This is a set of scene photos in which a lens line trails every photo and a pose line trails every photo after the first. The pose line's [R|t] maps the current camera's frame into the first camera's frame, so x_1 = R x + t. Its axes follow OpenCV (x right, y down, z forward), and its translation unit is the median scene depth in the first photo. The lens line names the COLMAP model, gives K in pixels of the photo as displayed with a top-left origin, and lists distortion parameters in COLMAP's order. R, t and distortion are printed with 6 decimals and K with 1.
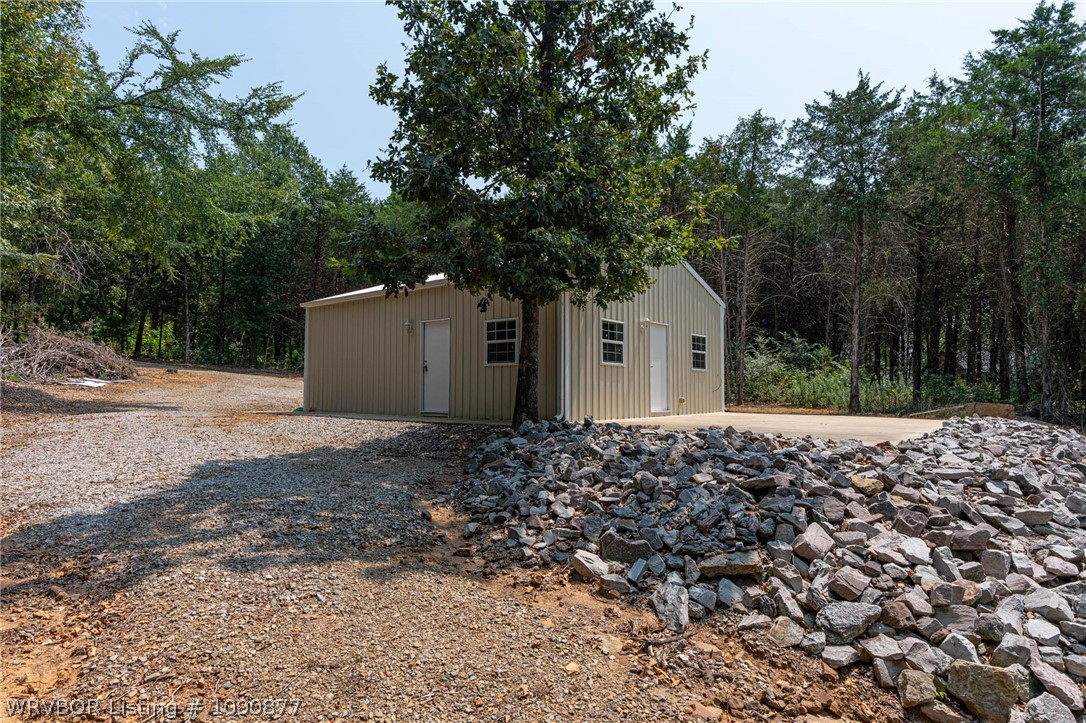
lens RADIAL K [[602.0, 0, 546.7], [0, 602.0, 360.8], [0, 0, 1]] dist [-0.000363, 0.002016]
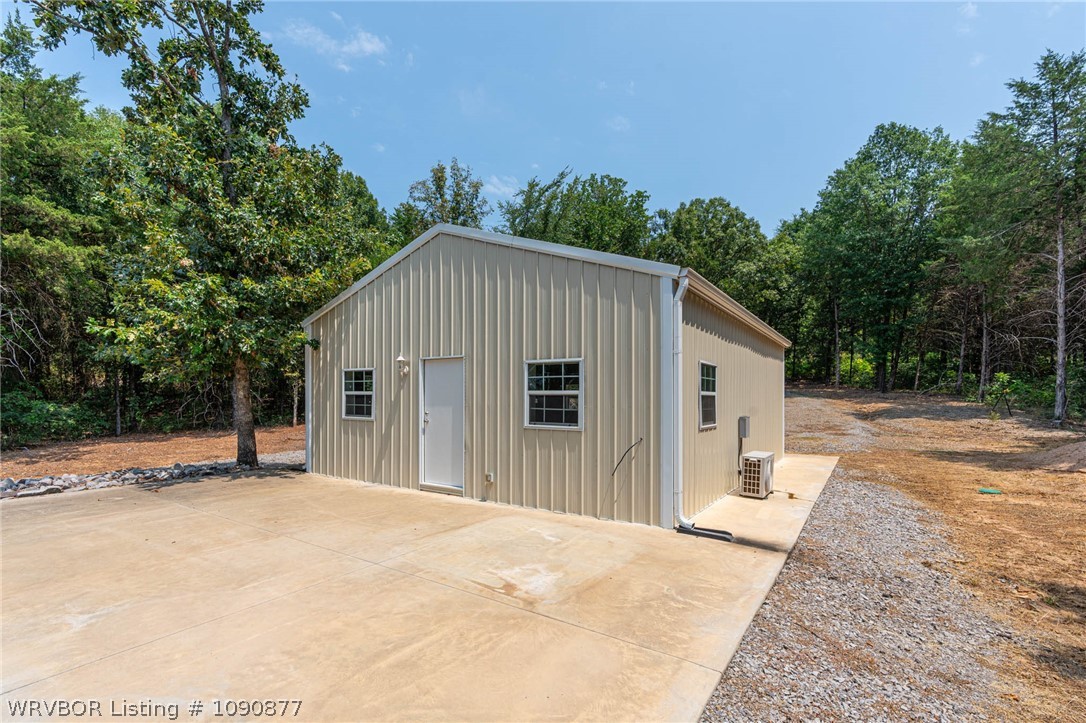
lens RADIAL K [[505.2, 0, 516.1], [0, 505.2, 404.2], [0, 0, 1]] dist [-0.008656, 0.000930]
pose [[0.061970, 0.011431, -0.998013, 1.475361], [0.044374, 0.998914, 0.014197, -0.026424], [0.997091, -0.045166, 0.061395, 2.029498]]
